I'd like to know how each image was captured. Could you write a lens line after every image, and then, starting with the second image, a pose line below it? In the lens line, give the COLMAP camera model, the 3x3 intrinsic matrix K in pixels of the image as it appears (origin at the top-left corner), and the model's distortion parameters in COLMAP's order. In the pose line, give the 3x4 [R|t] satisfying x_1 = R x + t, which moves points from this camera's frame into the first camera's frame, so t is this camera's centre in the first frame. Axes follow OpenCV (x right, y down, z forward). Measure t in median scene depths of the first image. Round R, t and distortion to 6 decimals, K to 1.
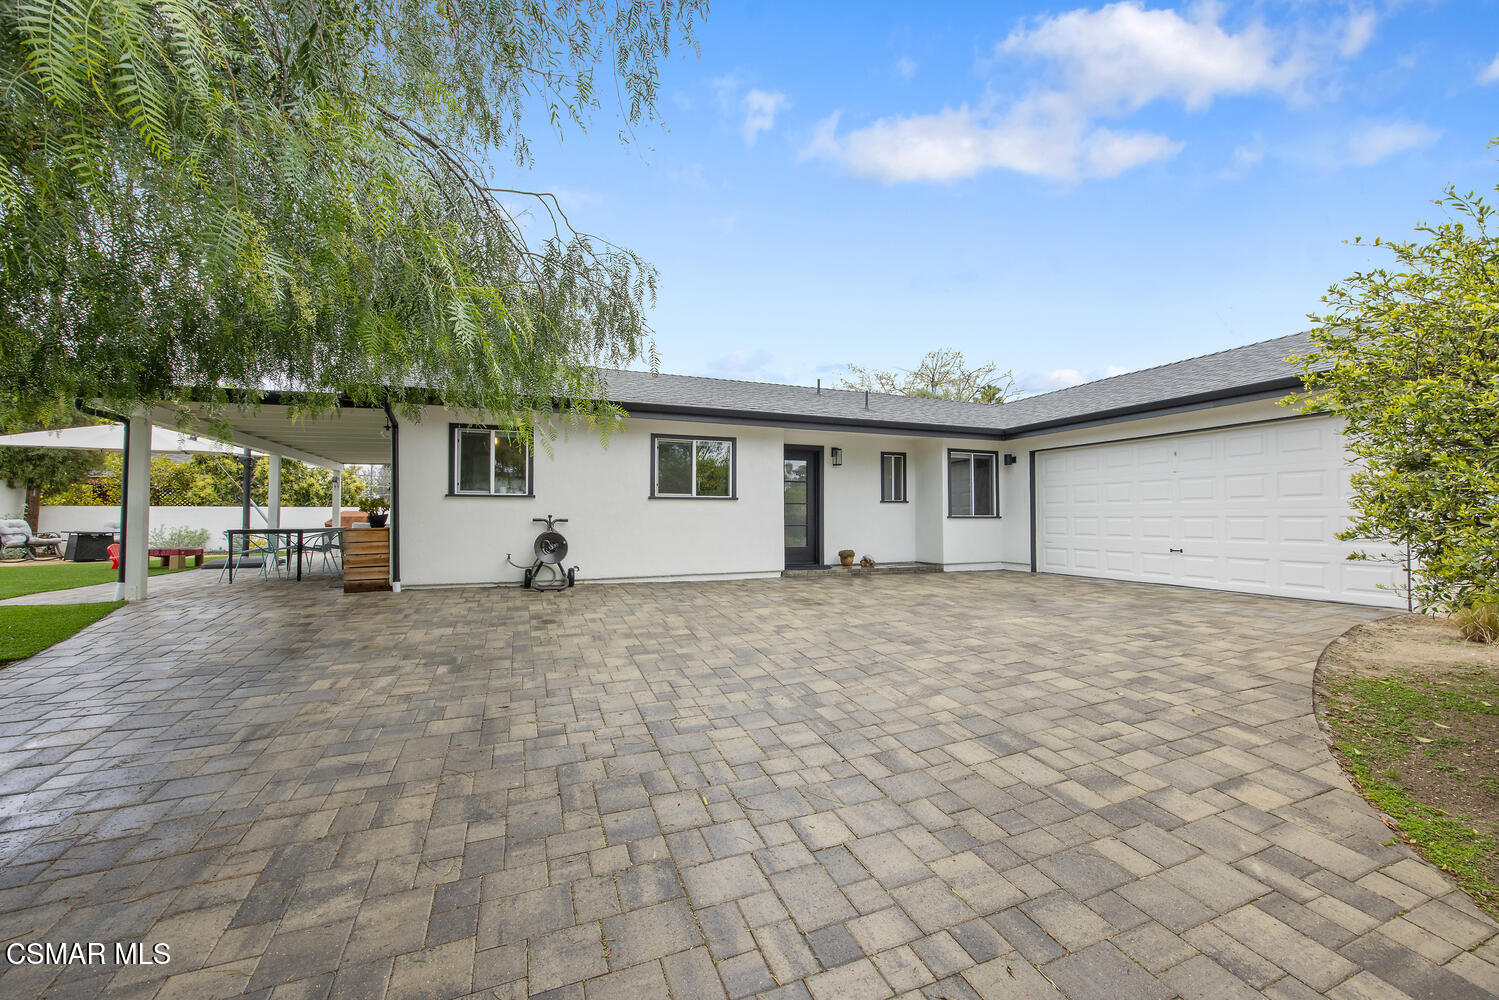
lens RADIAL K [[598.0, 0, 754.0], [0, 598.0, 504.6], [0, 0, 1]] dist [0.009017, -0.000101]
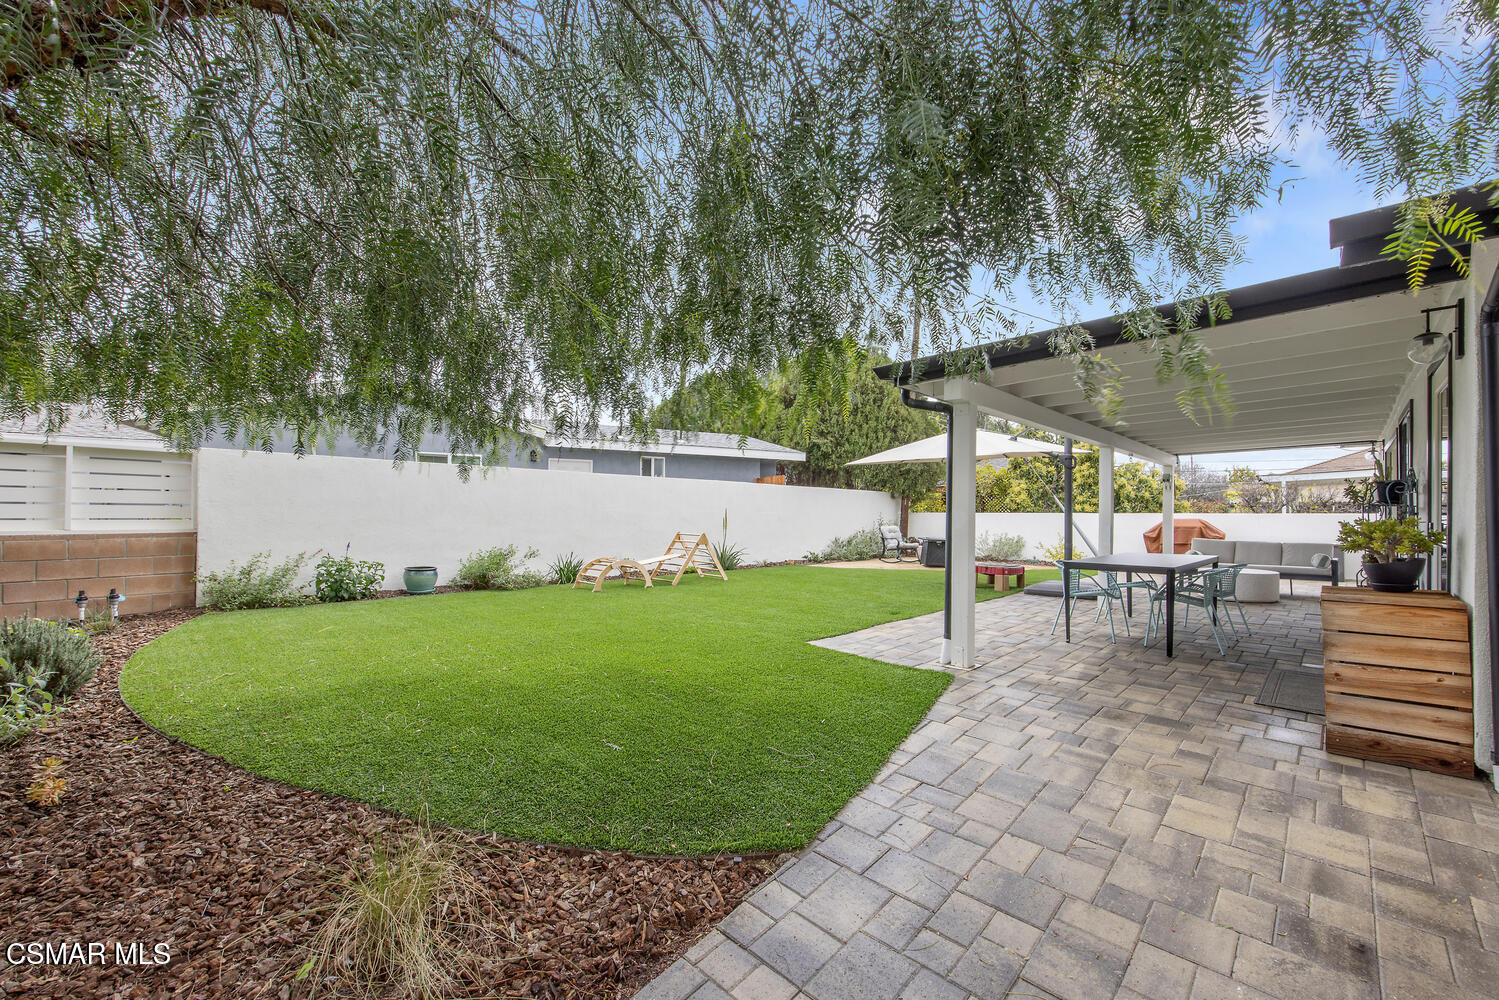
lens RADIAL K [[598.0, 0, 754.0], [0, 598.0, 504.6], [0, 0, 1]] dist [0.009017, -0.000101]
pose [[0.413278, -0.009430, -0.910556, -0.242629], [0.014725, 0.999885, -0.003671, -0.014329], [0.910486, -0.011891, 0.413370, 0.244591]]
